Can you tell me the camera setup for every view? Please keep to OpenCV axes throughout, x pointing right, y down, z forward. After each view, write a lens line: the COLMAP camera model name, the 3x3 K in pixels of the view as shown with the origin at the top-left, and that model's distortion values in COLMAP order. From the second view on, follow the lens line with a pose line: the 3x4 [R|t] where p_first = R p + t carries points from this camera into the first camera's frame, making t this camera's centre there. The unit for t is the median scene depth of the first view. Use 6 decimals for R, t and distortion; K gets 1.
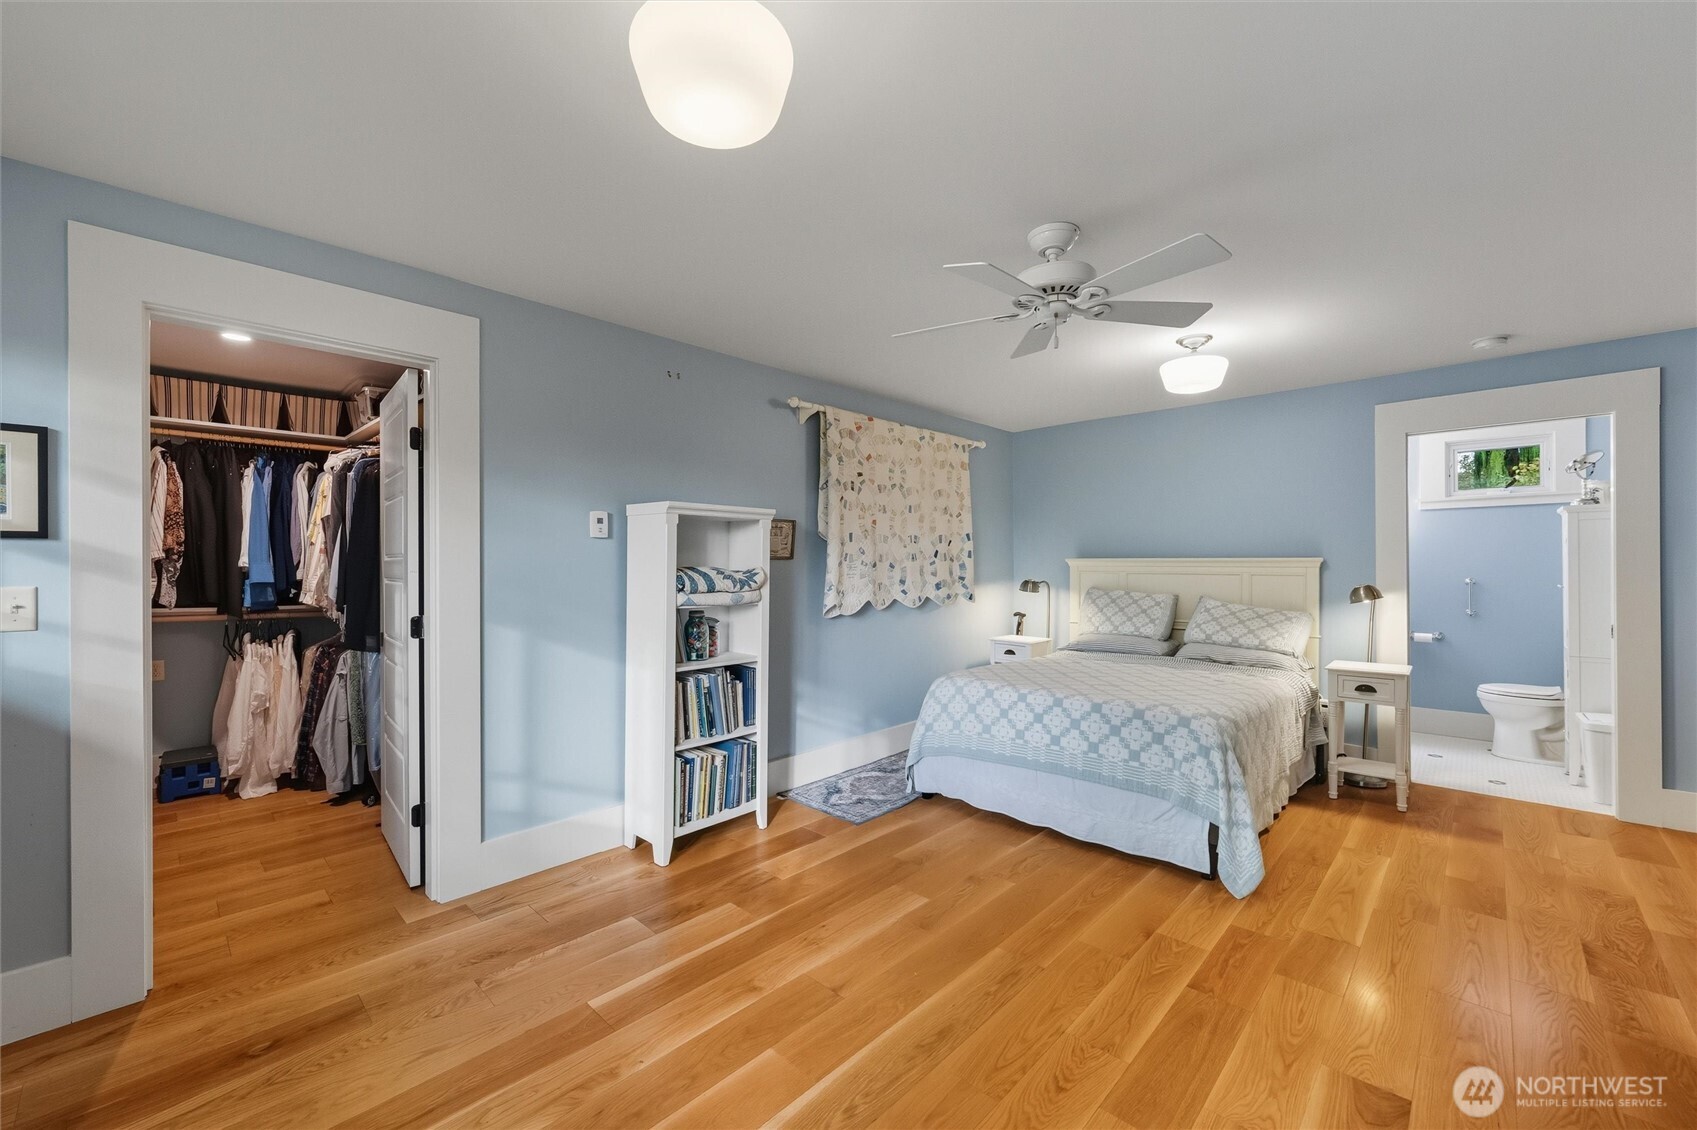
lens RADIAL K [[674.8, 0, 848.5], [0, 674.8, 565.0], [0, 0, 1]] dist [0.000797, 0.000149]
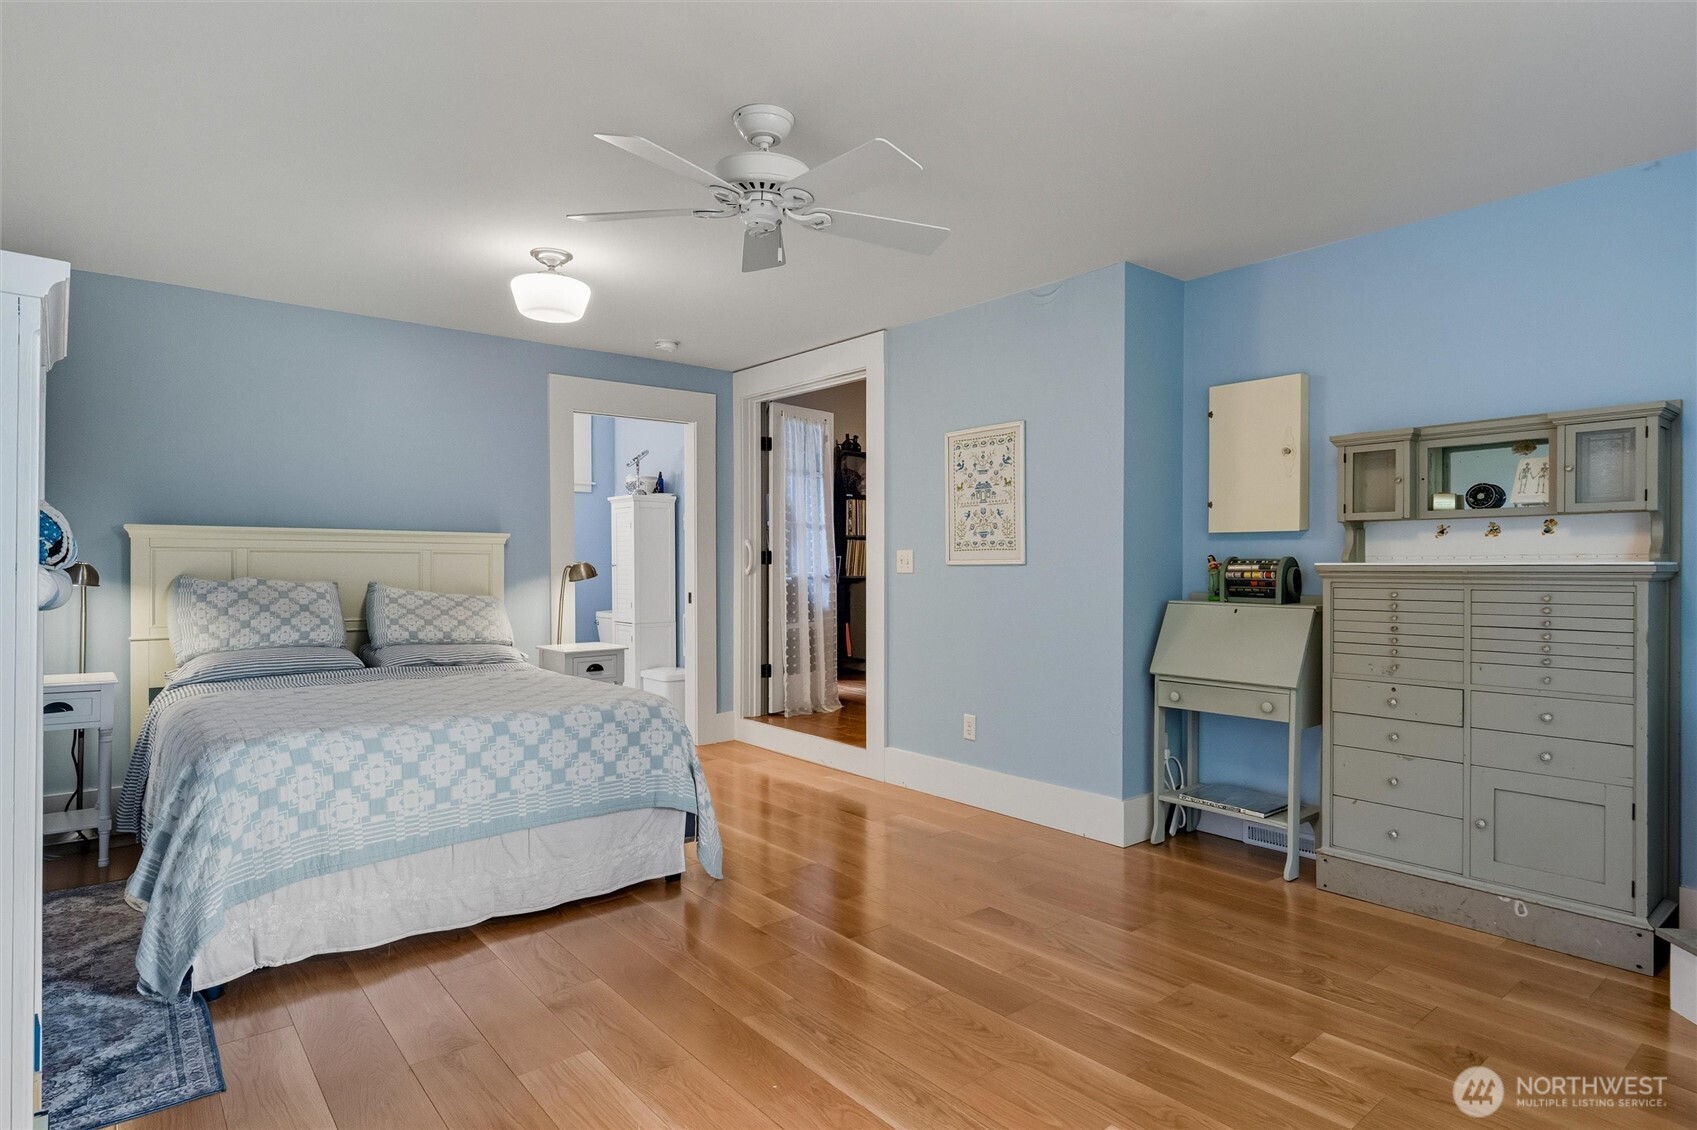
lens RADIAL K [[914.7, 0, 849.5], [0, 914.7, 571.6], [0, 0, 1]] dist [-0.000767, -0.000265]
pose [[0.121299, -0.008855, 0.992576, -0.434237], [-0.000976, 0.999959, 0.009041, 0.027824], [-0.992615, -0.002065, 0.121286, 0.416008]]
